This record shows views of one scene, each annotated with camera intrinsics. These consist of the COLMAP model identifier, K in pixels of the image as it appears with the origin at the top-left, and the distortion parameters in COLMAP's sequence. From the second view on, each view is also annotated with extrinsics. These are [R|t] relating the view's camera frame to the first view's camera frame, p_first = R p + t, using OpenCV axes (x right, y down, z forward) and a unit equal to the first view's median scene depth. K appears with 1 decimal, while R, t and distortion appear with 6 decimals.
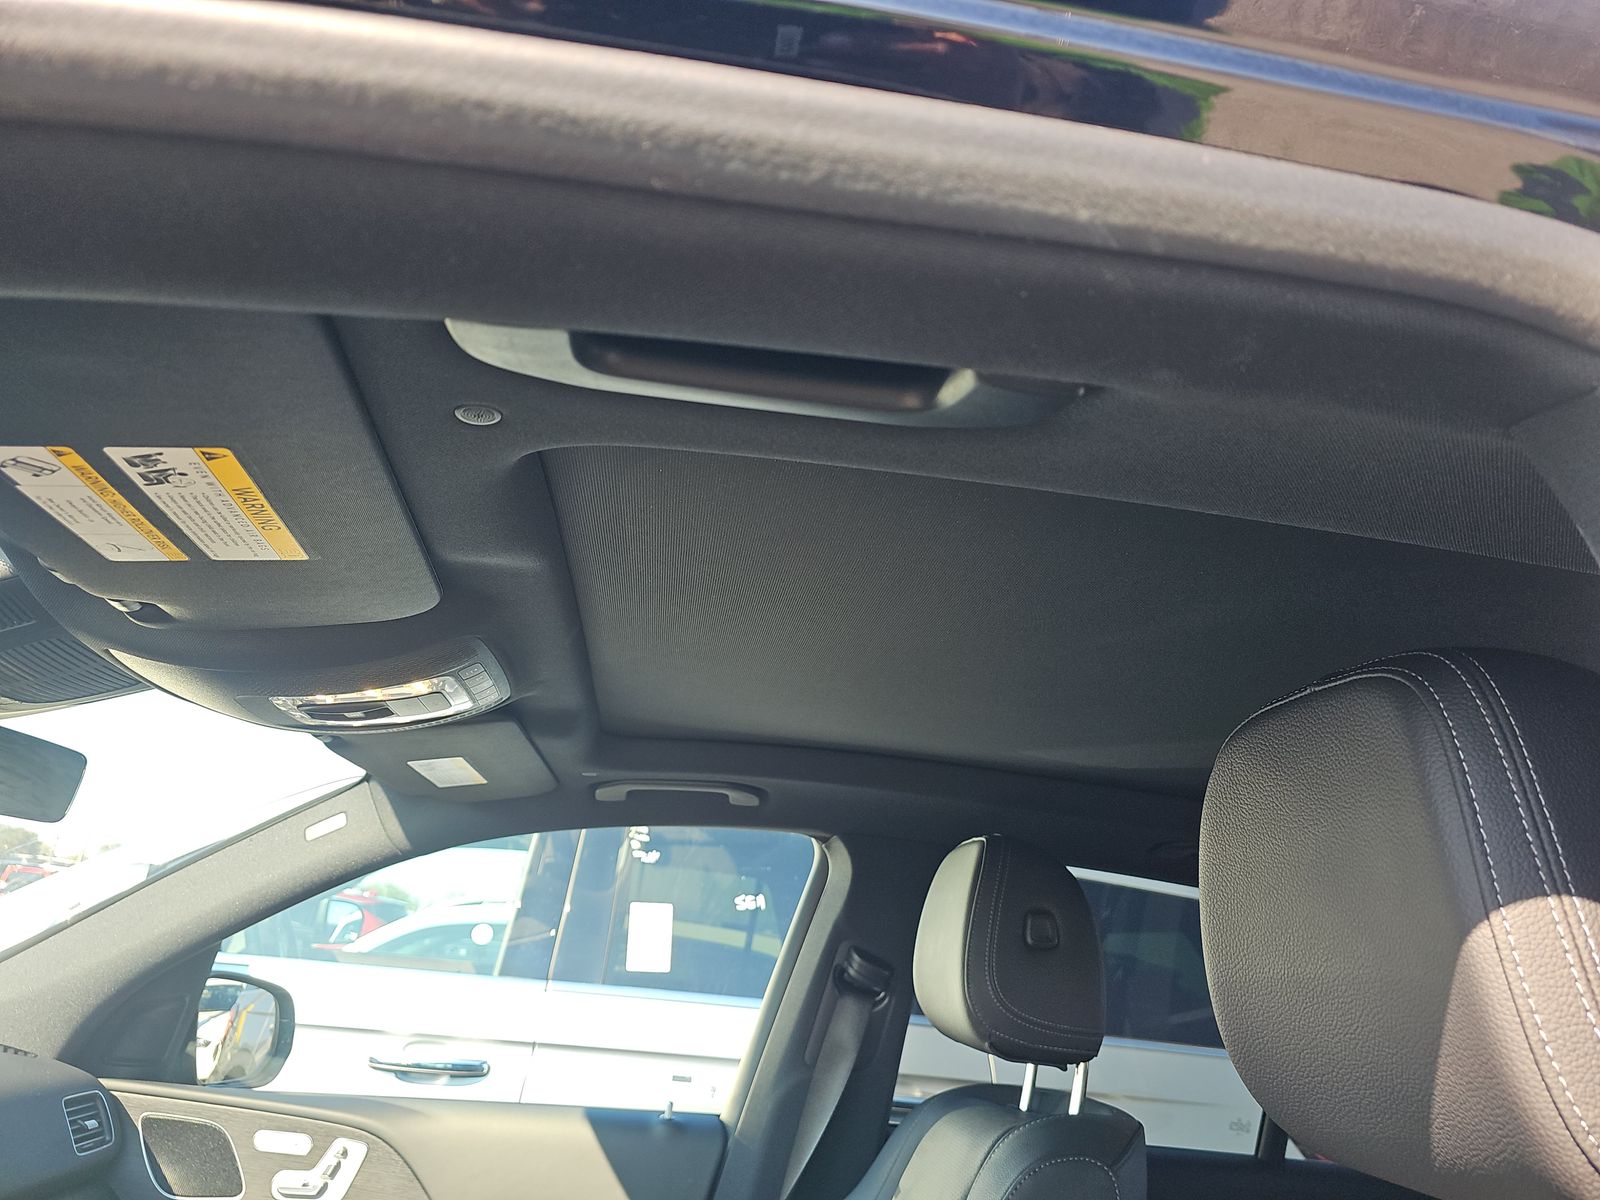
lens RADIAL K [[1066.5, 0, 800.0], [0, 1066.5, 600.0], [0, 0, 1]] dist [-0.030183, 0.001970]
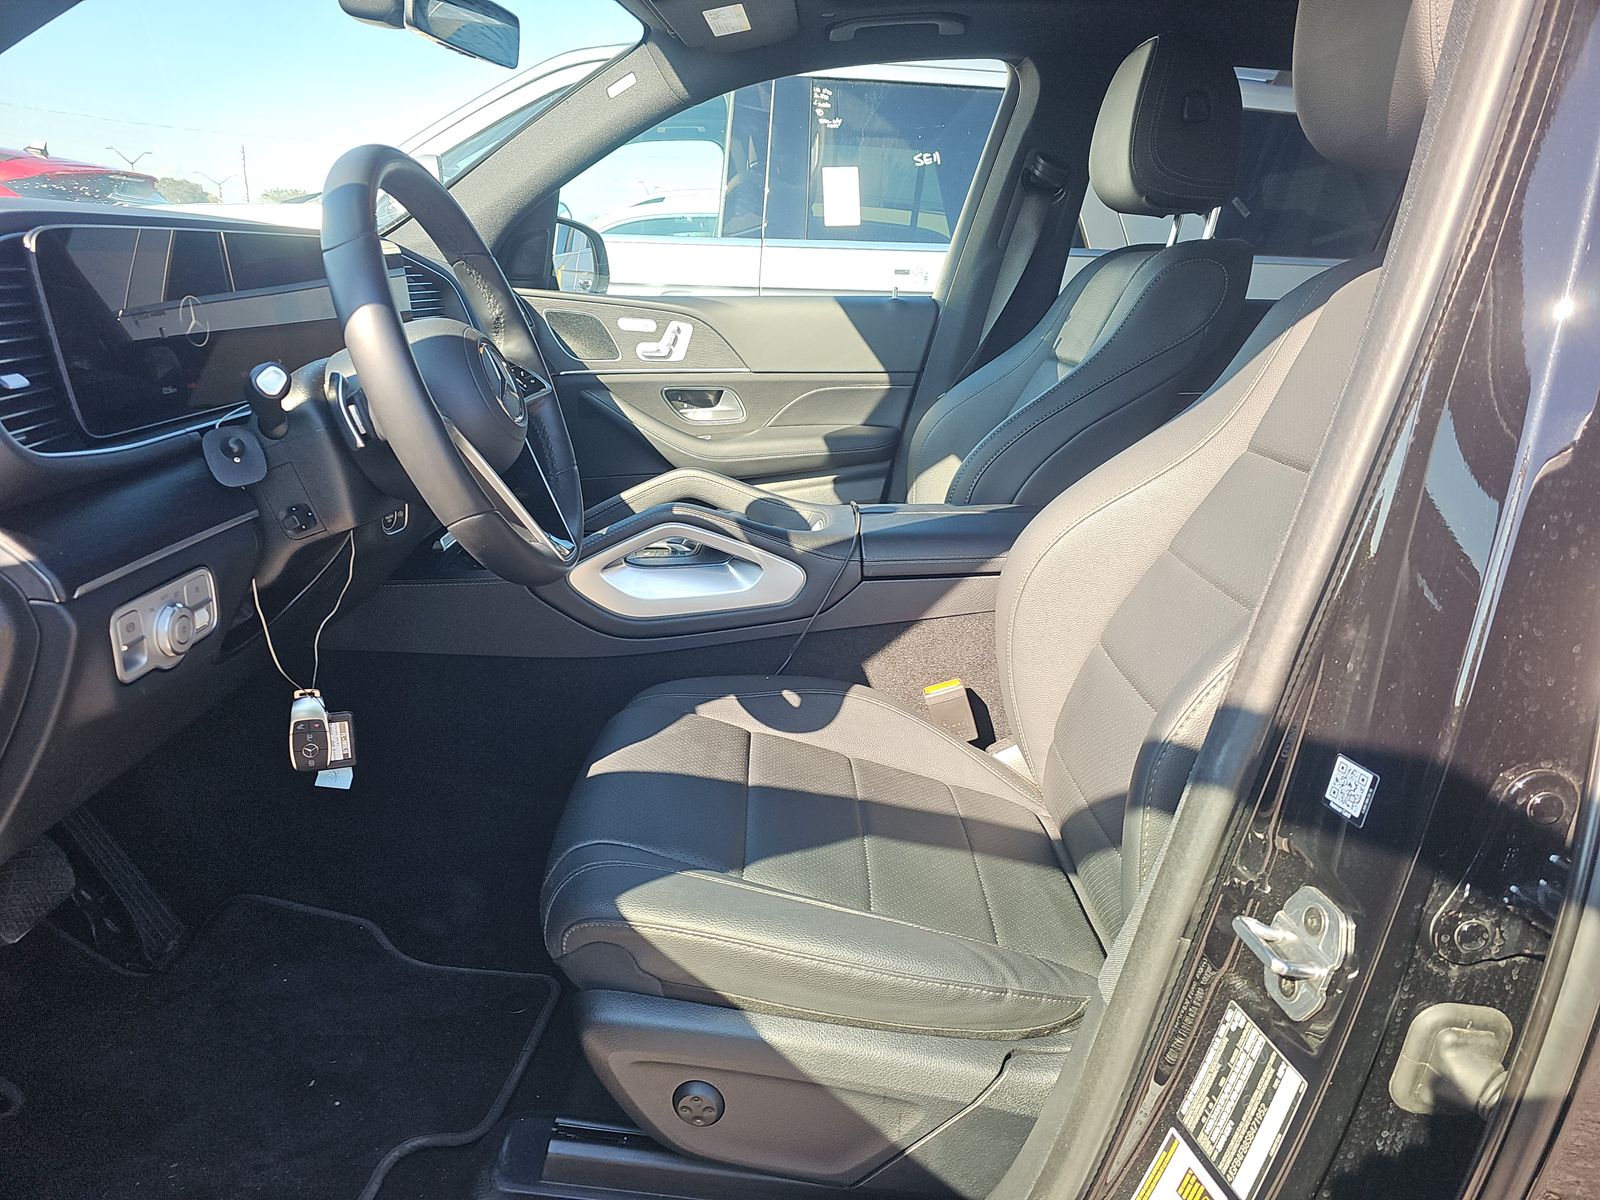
lens RADIAL K [[1013.6, 0, 794.9], [0, 1013.6, 599.1], [0, 0, 1]] dist [0.006401, 0.000579]
pose [[0.987600, -0.011177, -0.156590, -0.054157], [0.104357, 0.791915, 0.601648, -0.011015], [0.117281, -0.610529, 0.783262, -0.311237]]
